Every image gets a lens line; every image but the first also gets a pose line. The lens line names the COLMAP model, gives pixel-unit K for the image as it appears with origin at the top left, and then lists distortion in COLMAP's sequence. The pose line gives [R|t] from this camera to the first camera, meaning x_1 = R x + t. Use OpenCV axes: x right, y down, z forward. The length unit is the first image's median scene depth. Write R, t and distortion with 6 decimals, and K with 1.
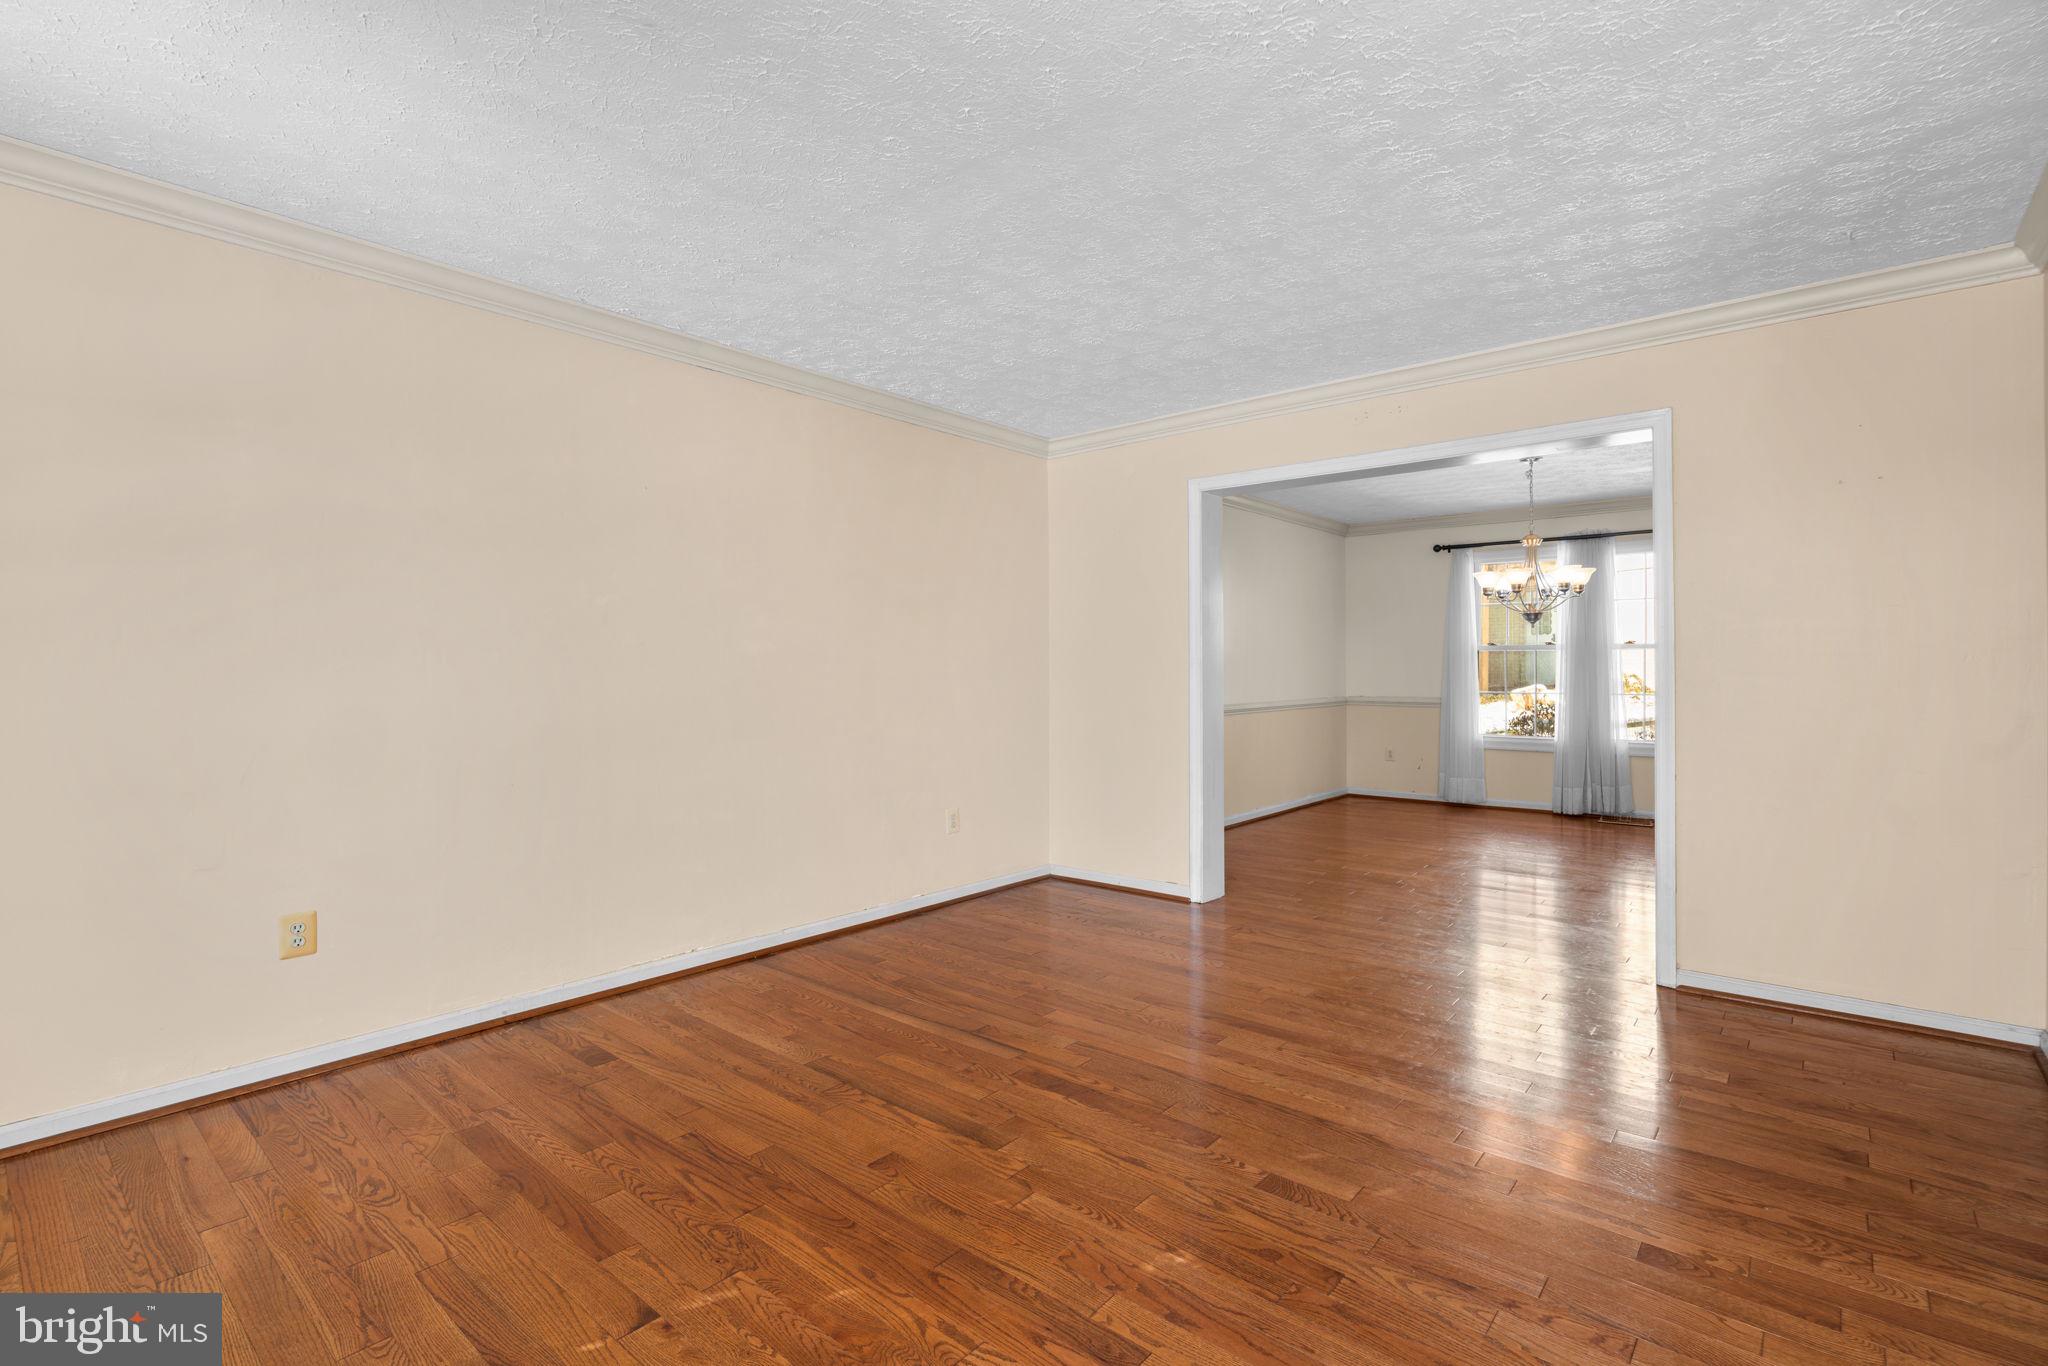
lens RADIAL K [[919.2, 0, 1016.0], [0, 919.2, 654.8], [0, 0, 1]] dist [0.006295, -0.000147]
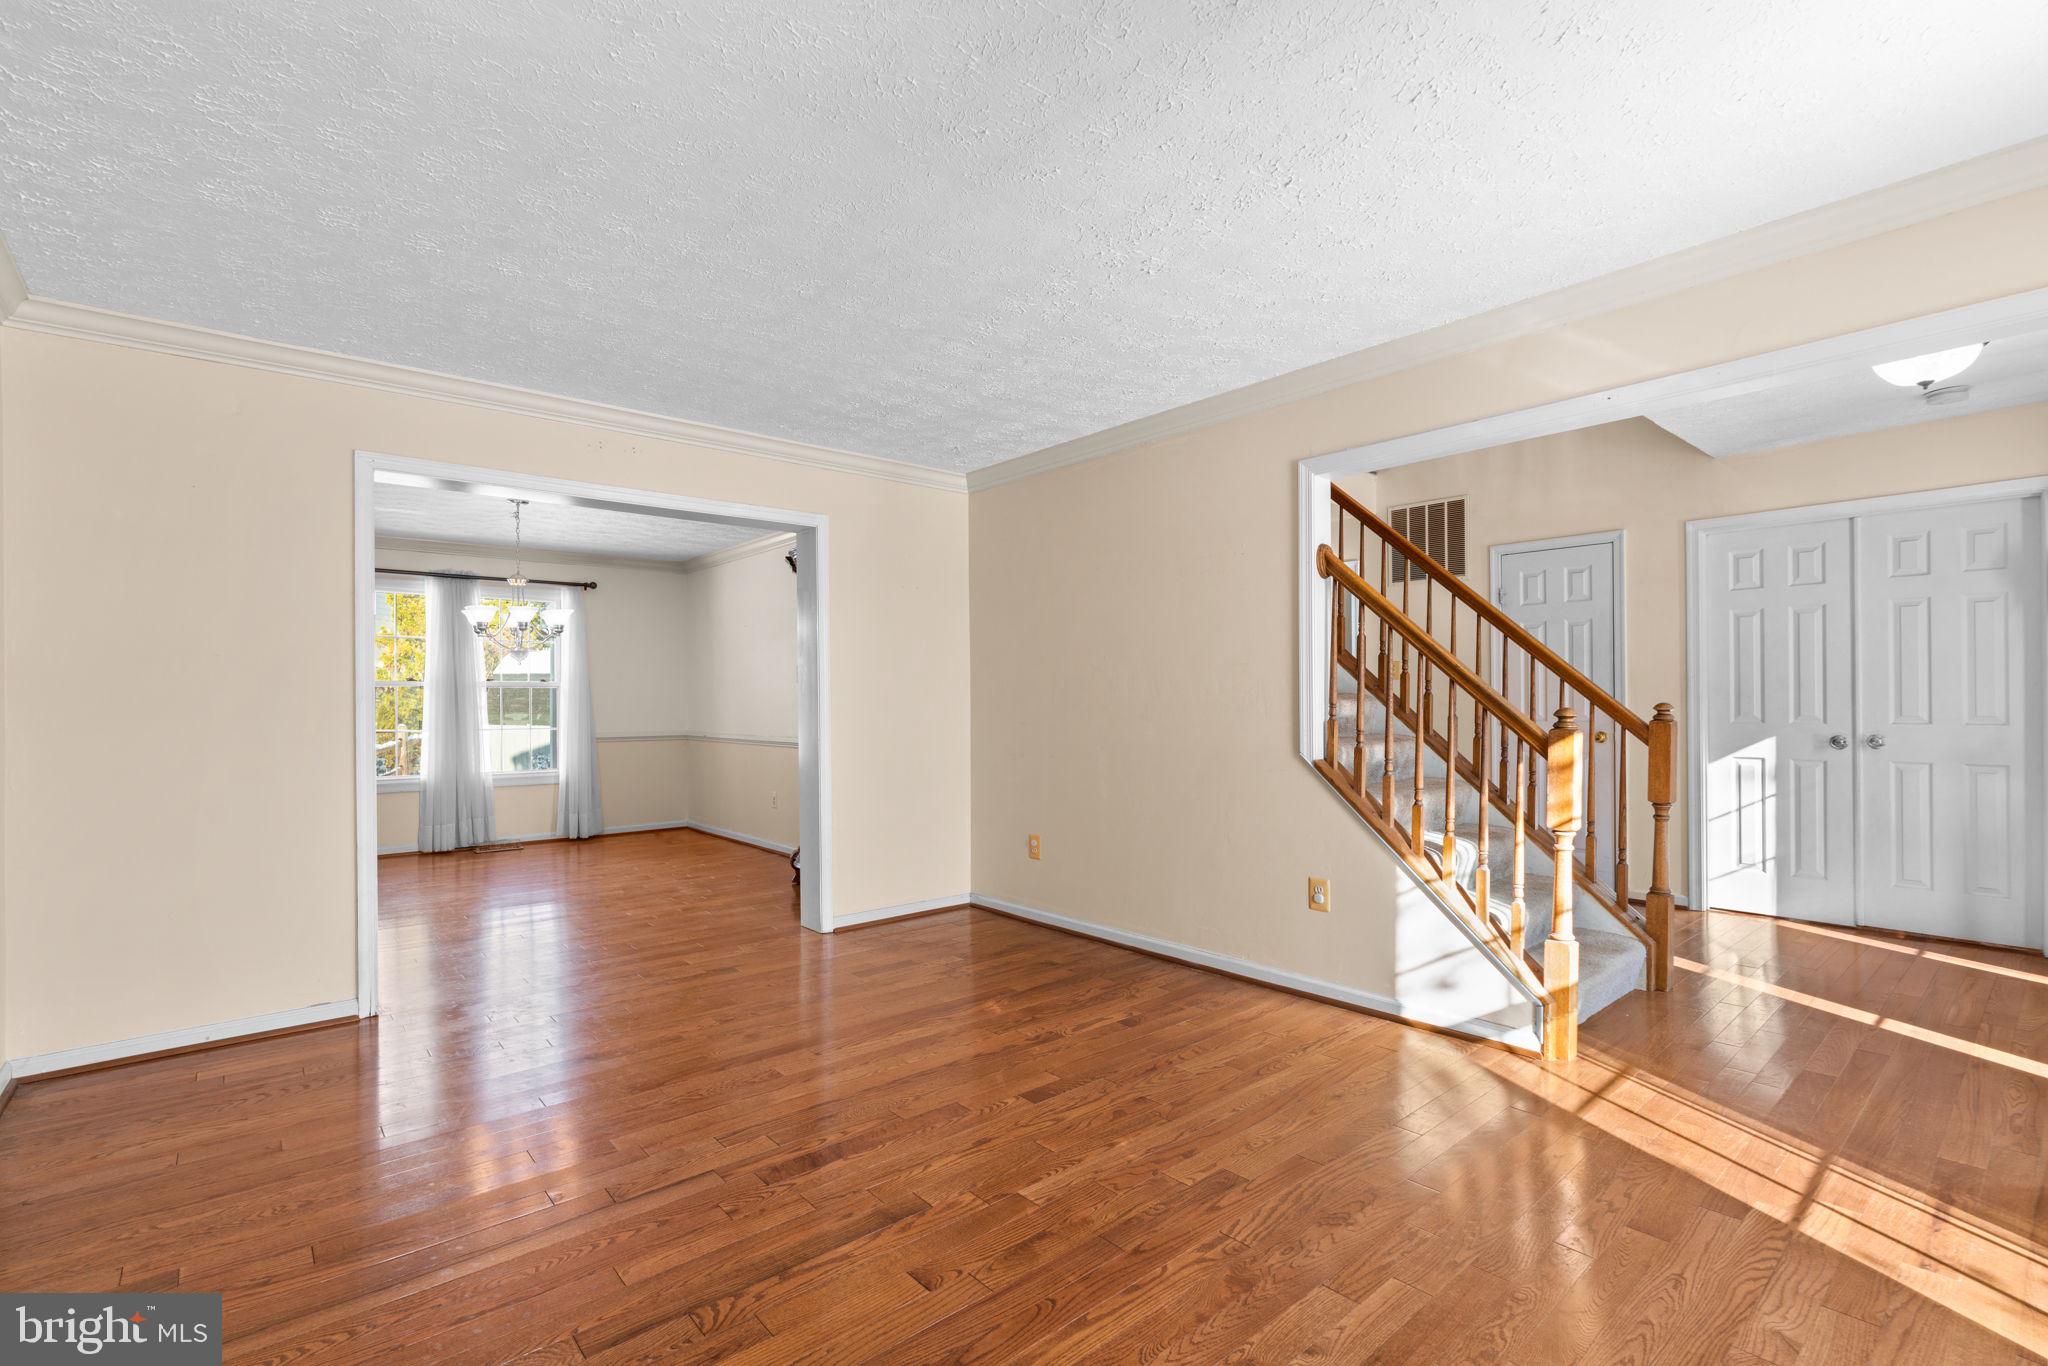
lens RADIAL K [[919.2, 0, 1002.7], [0, 919.2, 690.6], [0, 0, 1]] dist [0.006295, -0.000147]
pose [[0.164181, 0.020978, 0.986207, -0.848509], [-0.017140, 0.999684, -0.018411, 0.019345], [-0.986281, -0.013881, 0.164489, 0.690413]]
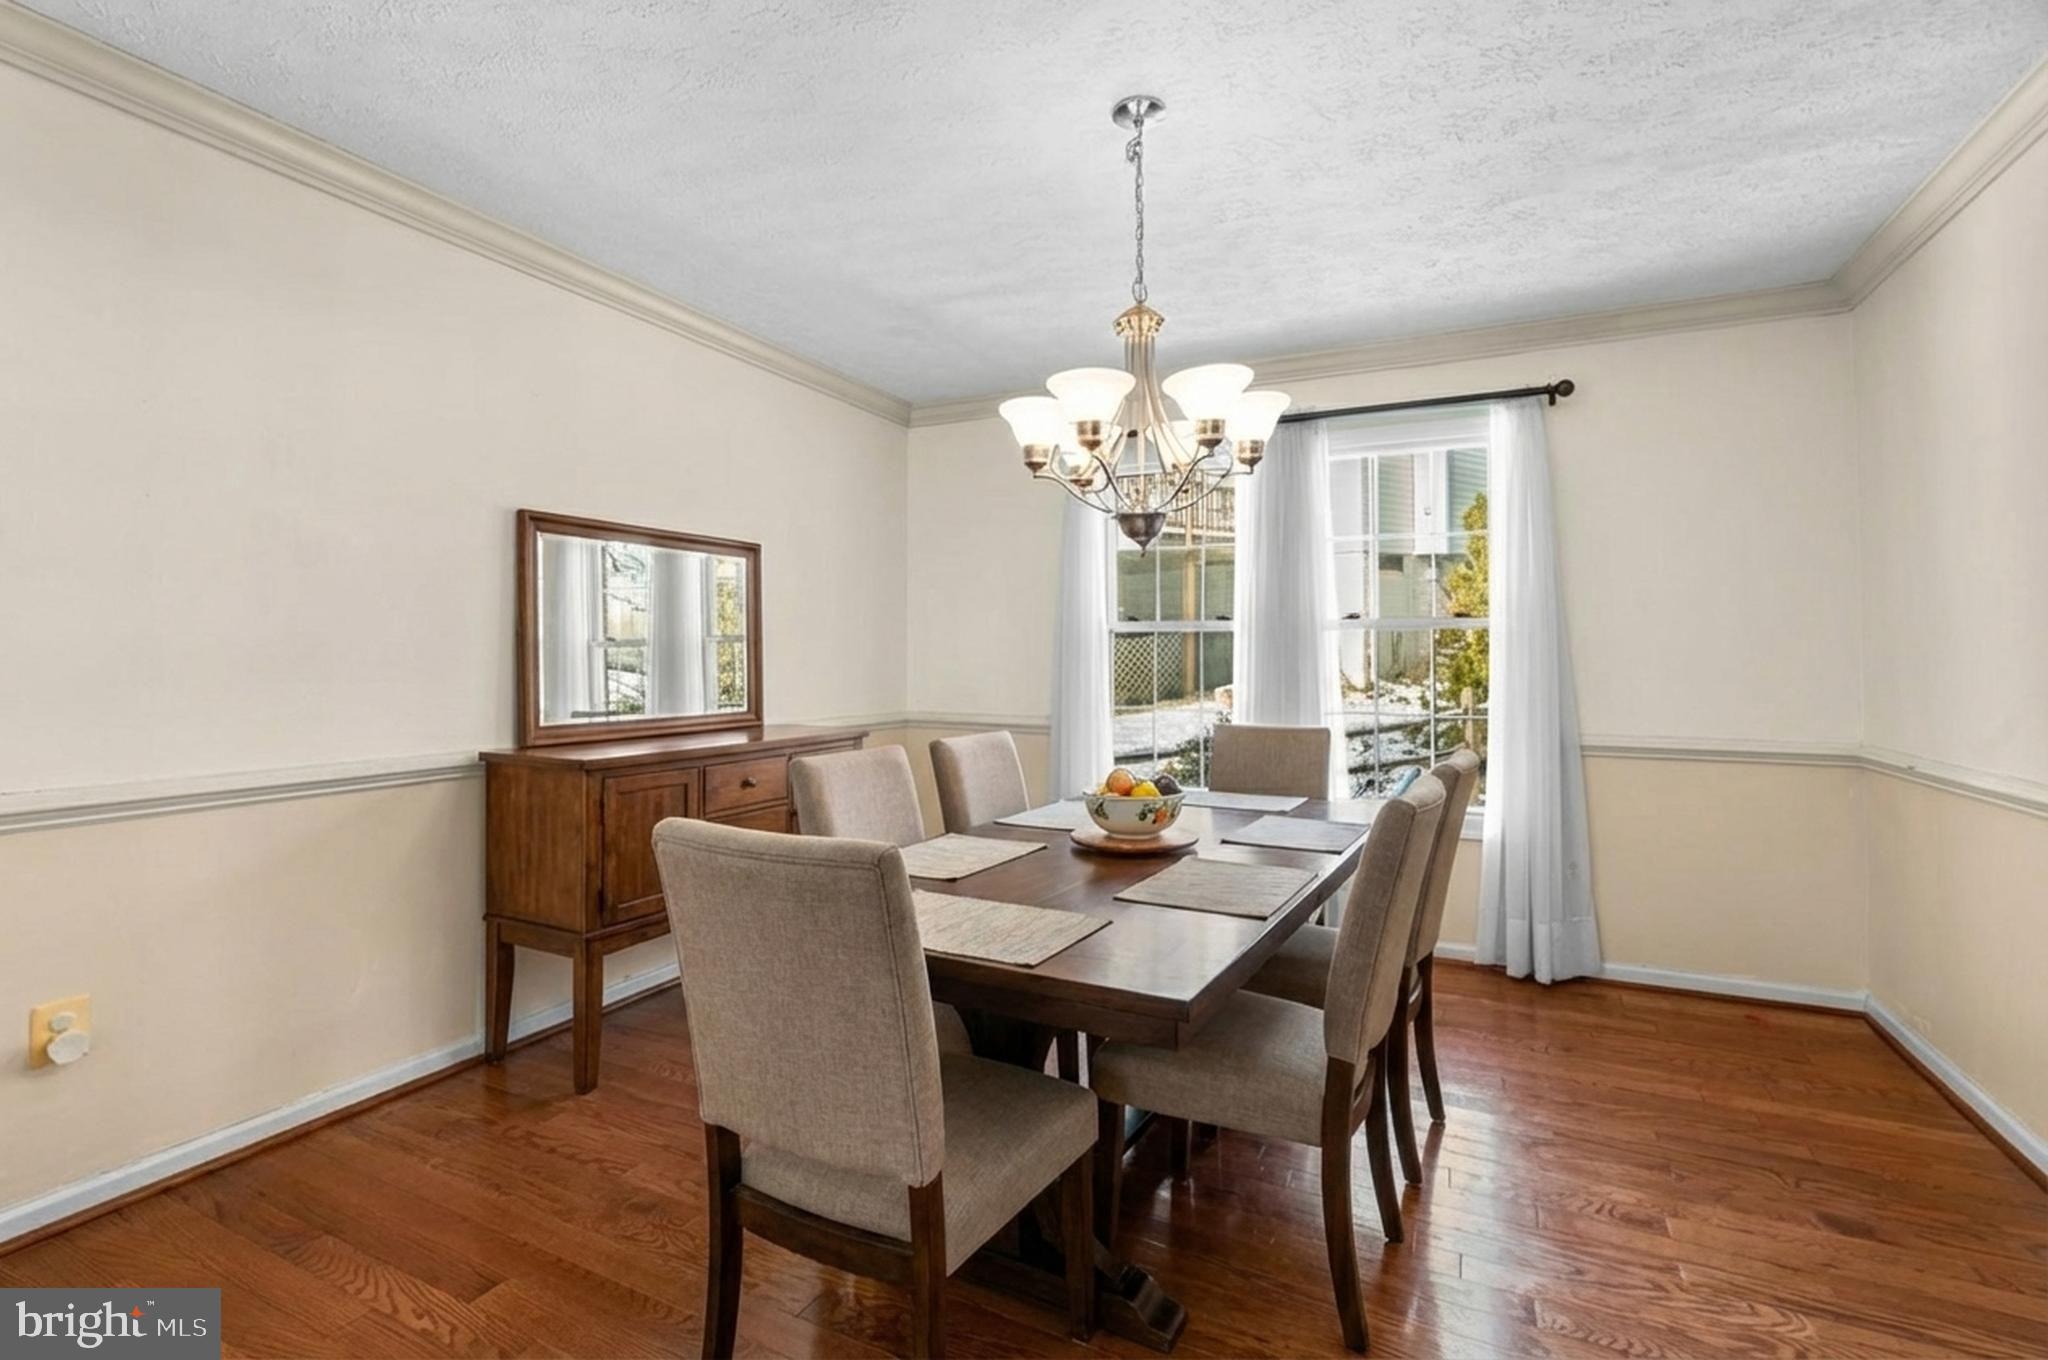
lens RADIAL K [[919.2, 0, 1009.7], [0, 919.2, 636.9], [0, 0, 1]] dist [0.006295, -0.000147]
pose [[0.968482, 0.014119, 0.248685, 0.973333], [-0.011879, 0.999874, -0.010504, 0.017687], [-0.248802, 0.007218, 0.968528, 1.523529]]
